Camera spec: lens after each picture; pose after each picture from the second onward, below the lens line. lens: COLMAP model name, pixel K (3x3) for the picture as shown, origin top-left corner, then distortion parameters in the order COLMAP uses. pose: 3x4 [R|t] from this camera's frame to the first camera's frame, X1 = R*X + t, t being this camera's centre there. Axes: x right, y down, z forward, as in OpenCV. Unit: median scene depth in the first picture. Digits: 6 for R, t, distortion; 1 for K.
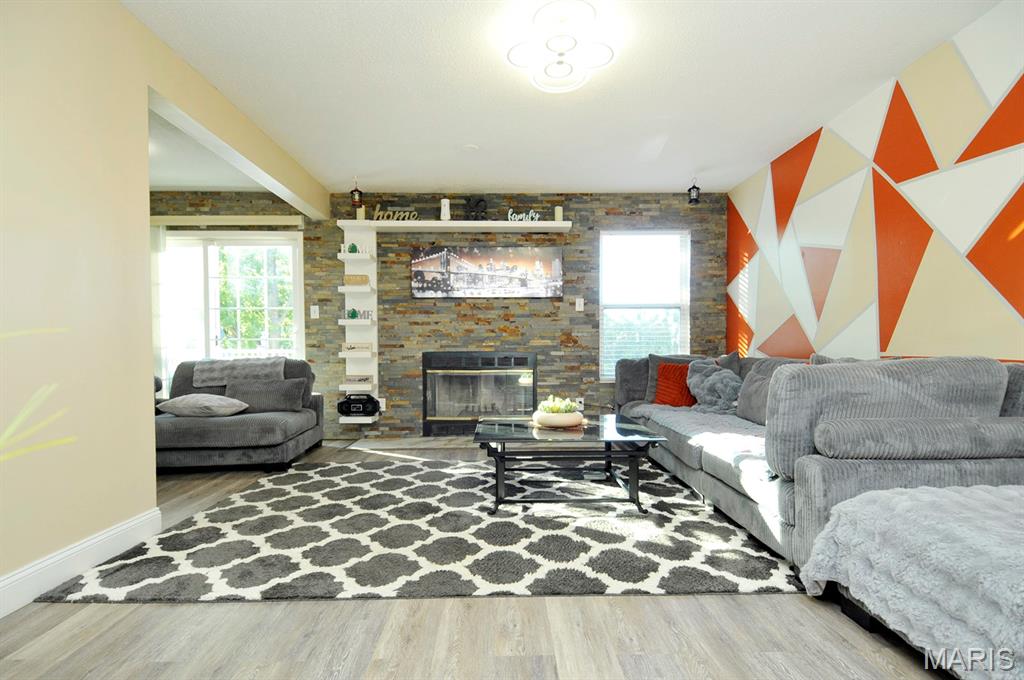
lens RADIAL K [[534.0, 0, 519.9], [0, 534.0, 349.6], [0, 0, 1]] dist [0.027710, -0.034918]
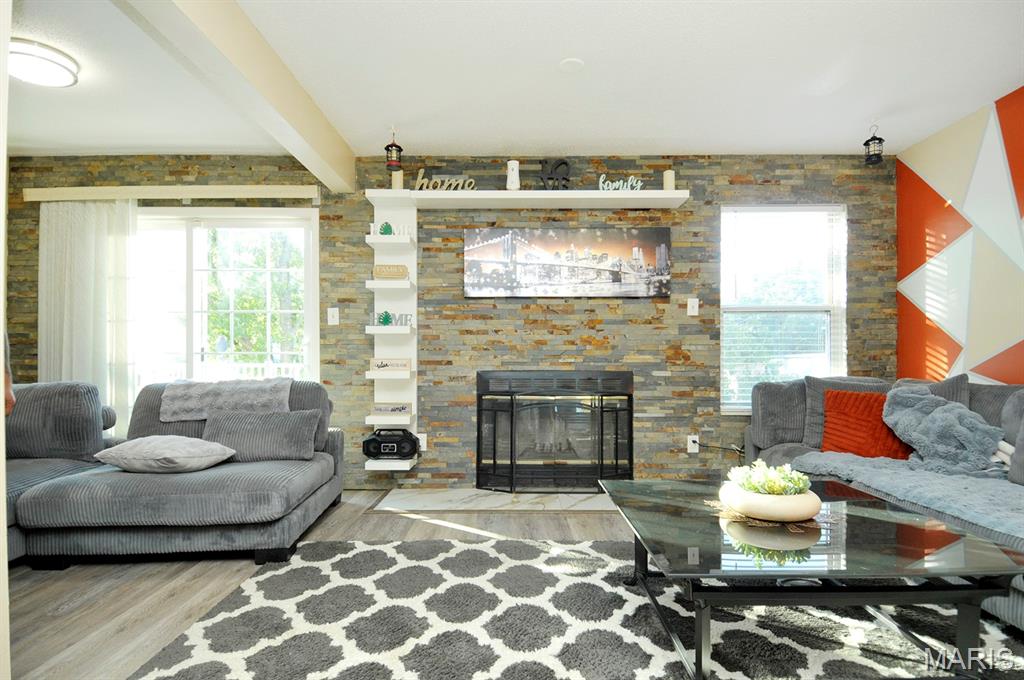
lens RADIAL K [[534.0, 0, 516.3], [0, 534.0, 349.5], [0, 0, 1]] dist [0.027710, -0.034918]
pose [[0.999559, 0.003828, -0.029457, -0.109999], [-0.004545, 0.999694, -0.024310, -0.007695], [0.029354, 0.024434, 0.999270, 0.274213]]
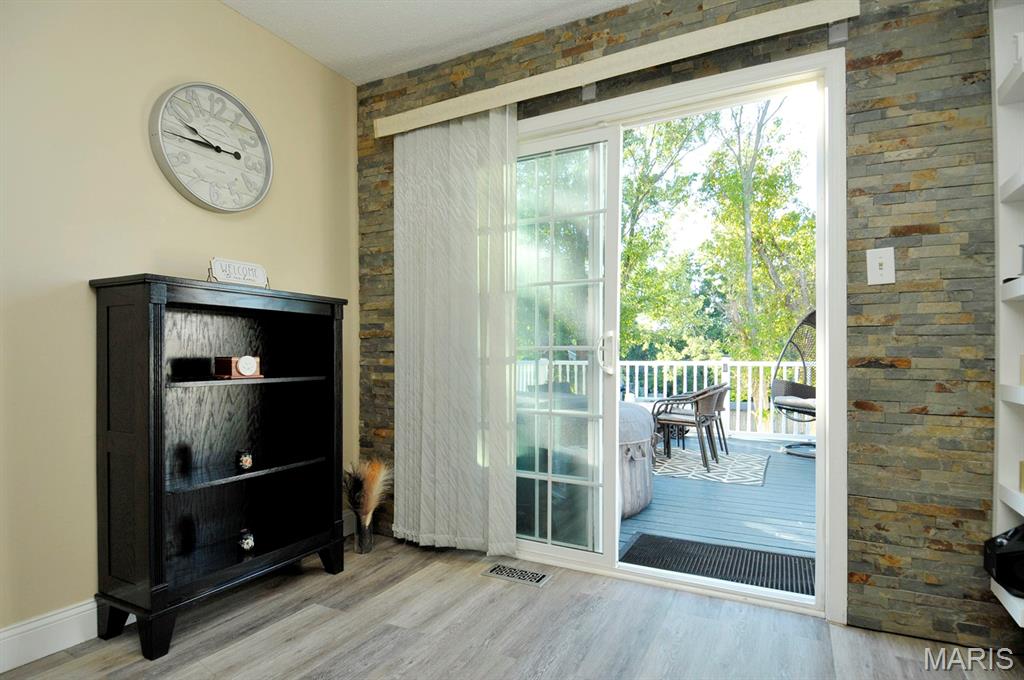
lens RADIAL K [[537.9, 0, 534.1], [0, 537.9, 342.5], [0, 0, 1]] dist [0.037758, -0.000726]
pose [[0.886637, -0.011102, -0.462333, -0.422899], [-0.004307, 0.999470, -0.032260, -0.007554], [0.462446, 0.030594, 0.886120, 0.582175]]
